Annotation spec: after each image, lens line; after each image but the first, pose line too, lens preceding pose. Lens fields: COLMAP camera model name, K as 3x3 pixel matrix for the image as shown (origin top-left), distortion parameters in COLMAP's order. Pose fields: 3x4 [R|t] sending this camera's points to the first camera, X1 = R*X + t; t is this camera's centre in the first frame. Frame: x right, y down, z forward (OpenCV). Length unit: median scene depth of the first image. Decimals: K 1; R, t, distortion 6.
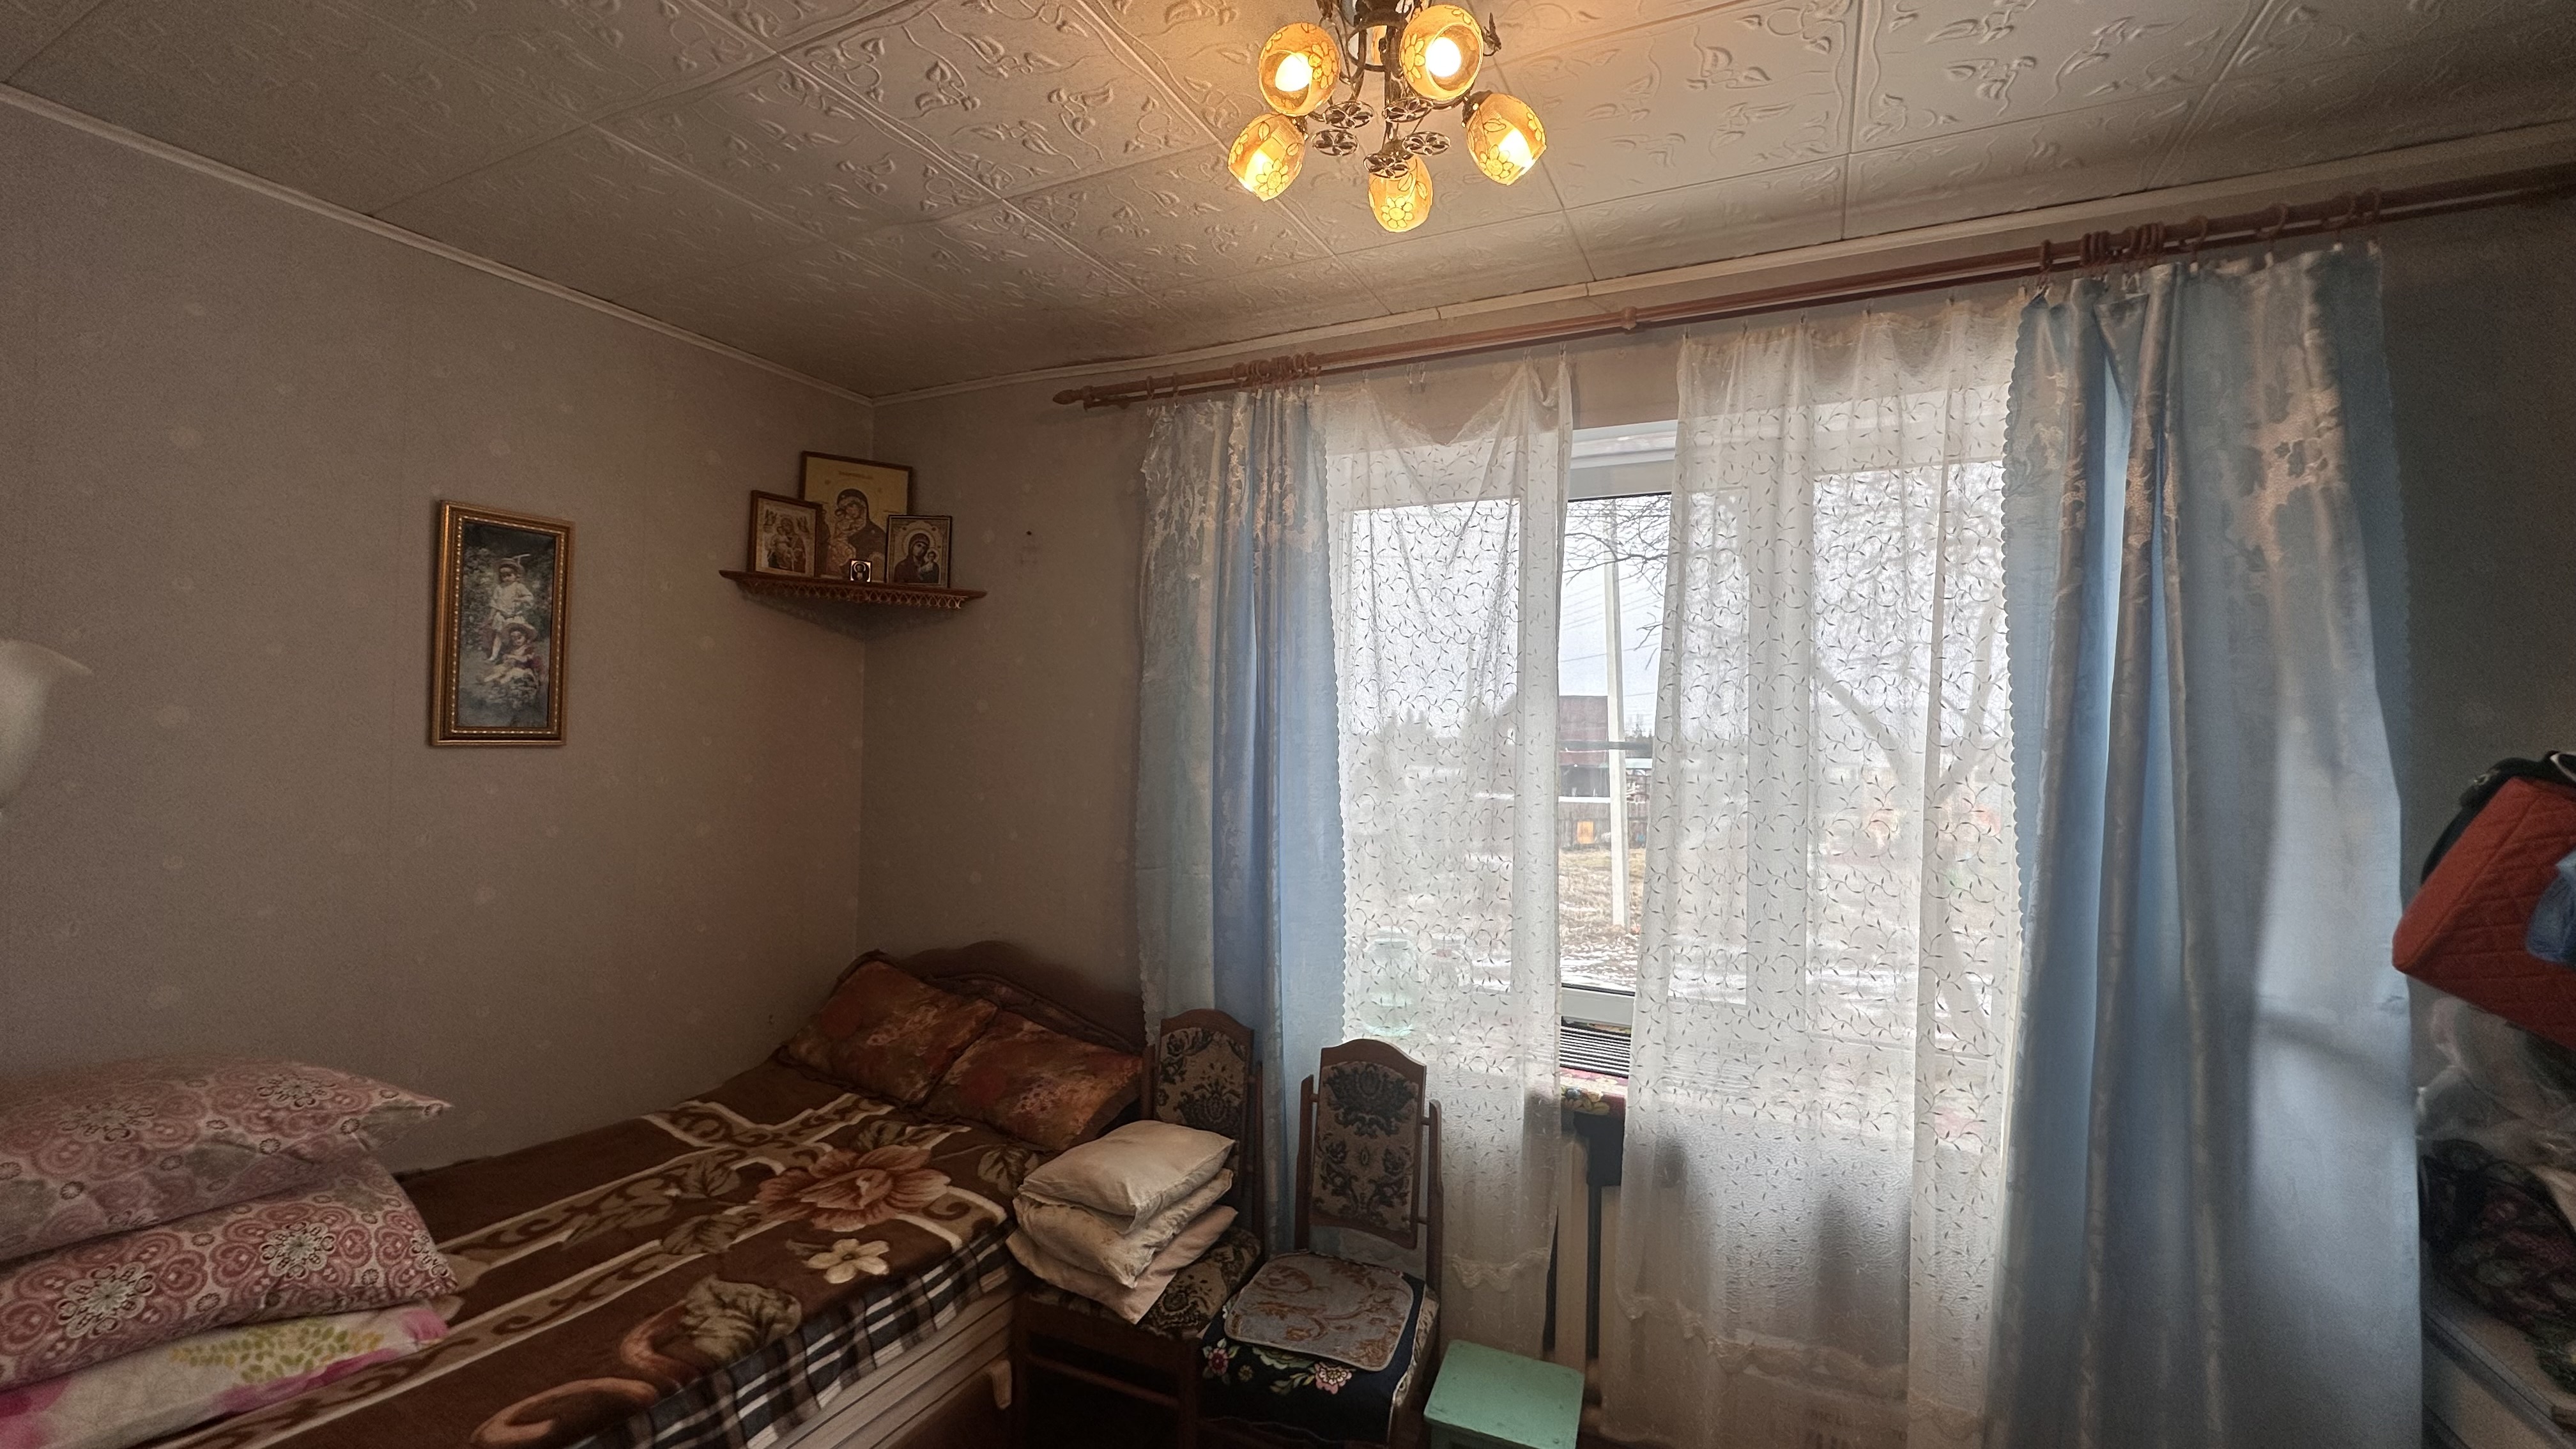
lens RADIAL K [[1031.9, 0, 1288.0], [0, 1031.9, 724.5], [0, 0, 1]] dist [-0.000490, -0.000401]
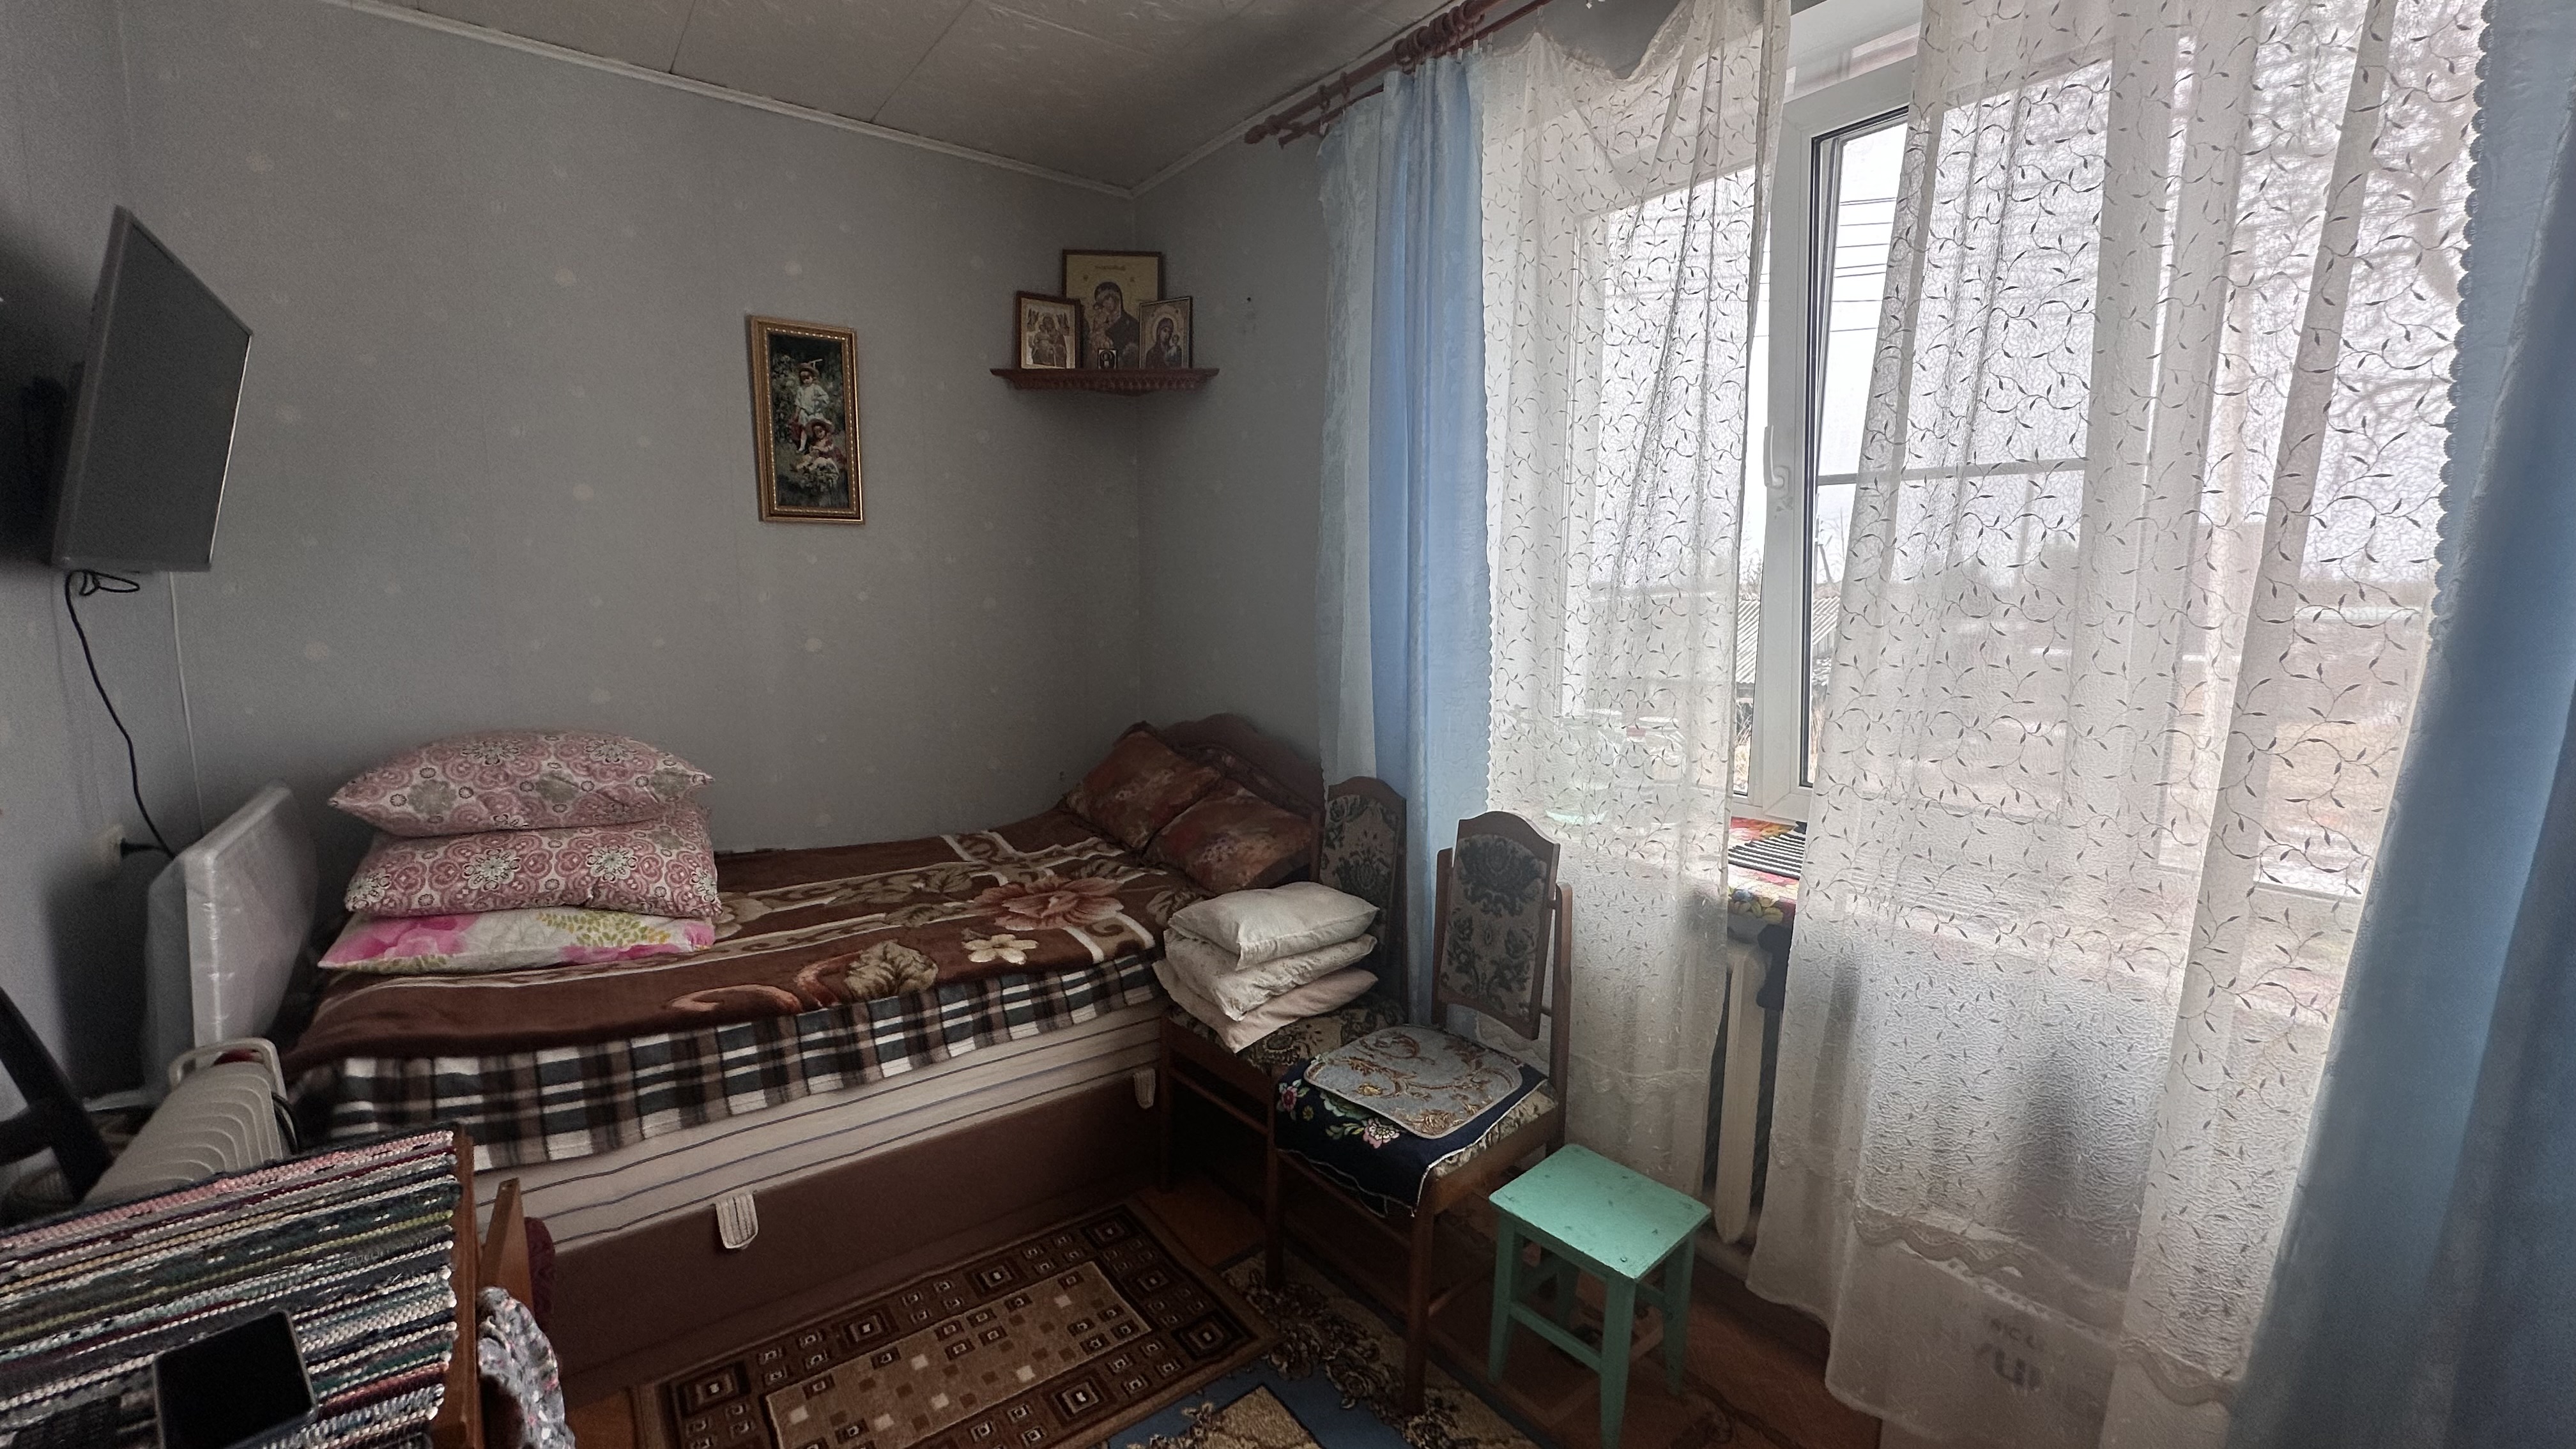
lens RADIAL K [[1031.9, 0, 1288.0], [0, 1031.9, 724.5], [0, 0, 1]] dist [-0.000490, -0.000401]
pose [[0.894713, 0.042918, -0.444576, 0.321887], [0.018902, 0.990843, 0.133693, 0.114250], [0.446242, -0.128020, 0.885708, 0.147518]]
